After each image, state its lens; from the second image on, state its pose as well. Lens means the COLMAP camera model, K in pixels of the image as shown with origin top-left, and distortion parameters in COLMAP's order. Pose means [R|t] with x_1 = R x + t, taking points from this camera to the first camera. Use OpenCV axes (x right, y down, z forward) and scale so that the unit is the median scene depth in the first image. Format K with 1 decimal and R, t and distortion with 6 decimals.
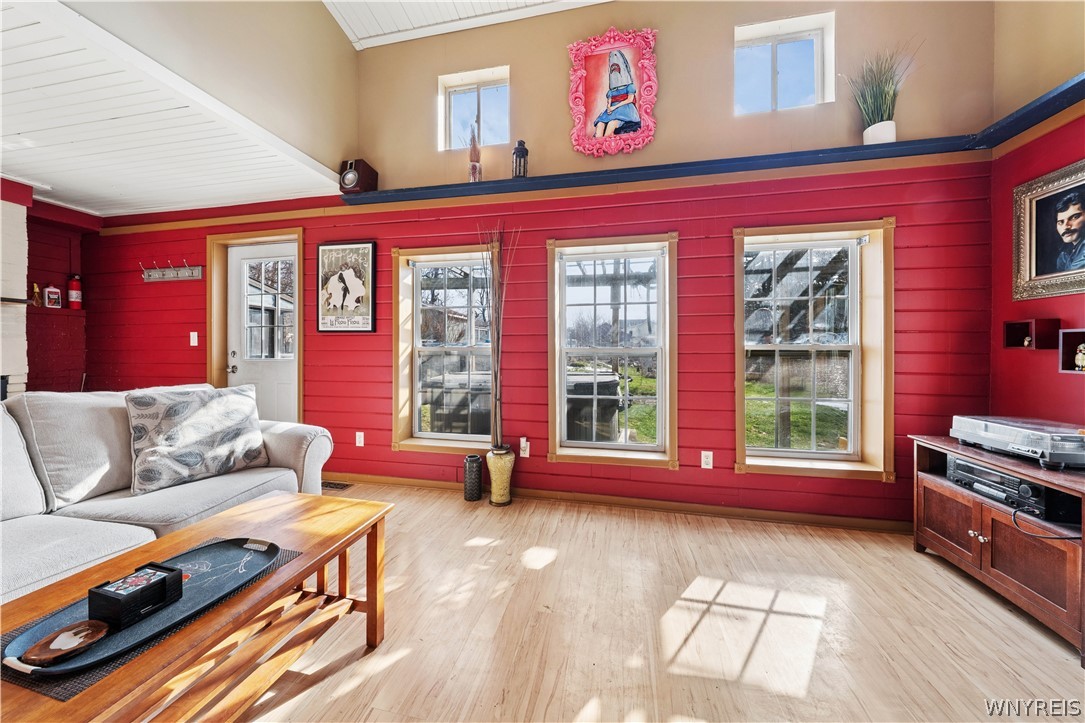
lens RADIAL K [[366.0, 0, 544.0], [0, 366.0, 351.2], [0, 0, 1]] dist [-0.001265, -0.000033]
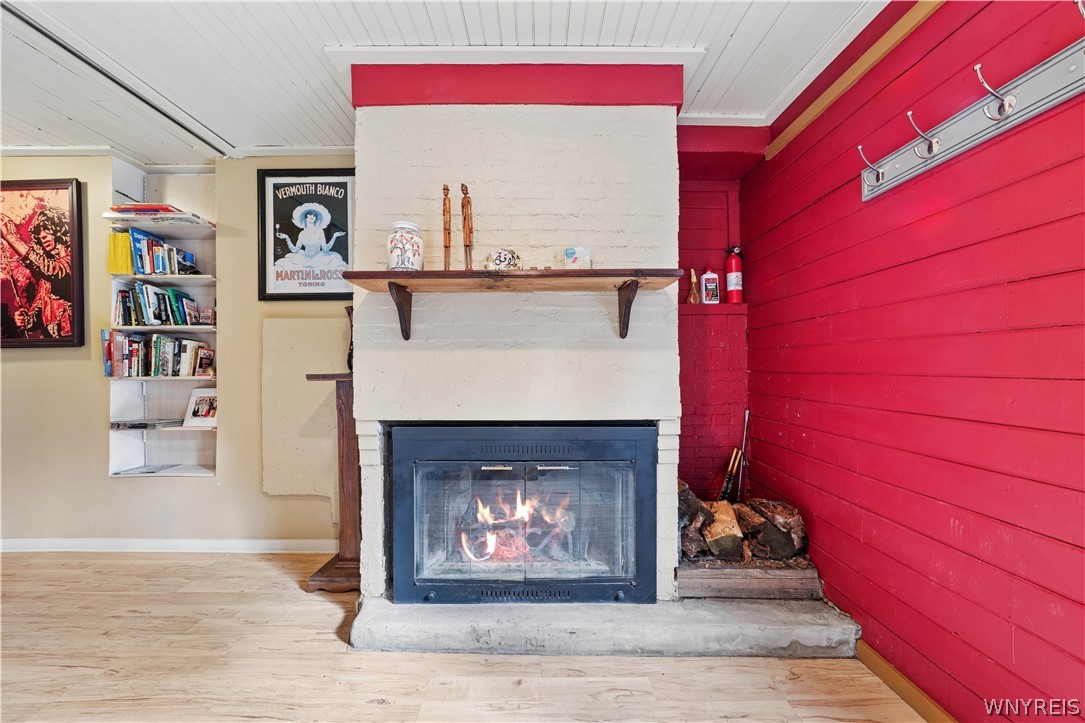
lens RADIAL K [[366.0, 0, 539.2], [0, 366.0, 361.2], [0, 0, 1]] dist [-0.001265, -0.000033]
pose [[0.201221, -0.007164, -0.979520, -0.761291], [0.004054, 0.999971, -0.006481, -0.016283], [0.979538, -0.002667, 0.201244, 0.564391]]
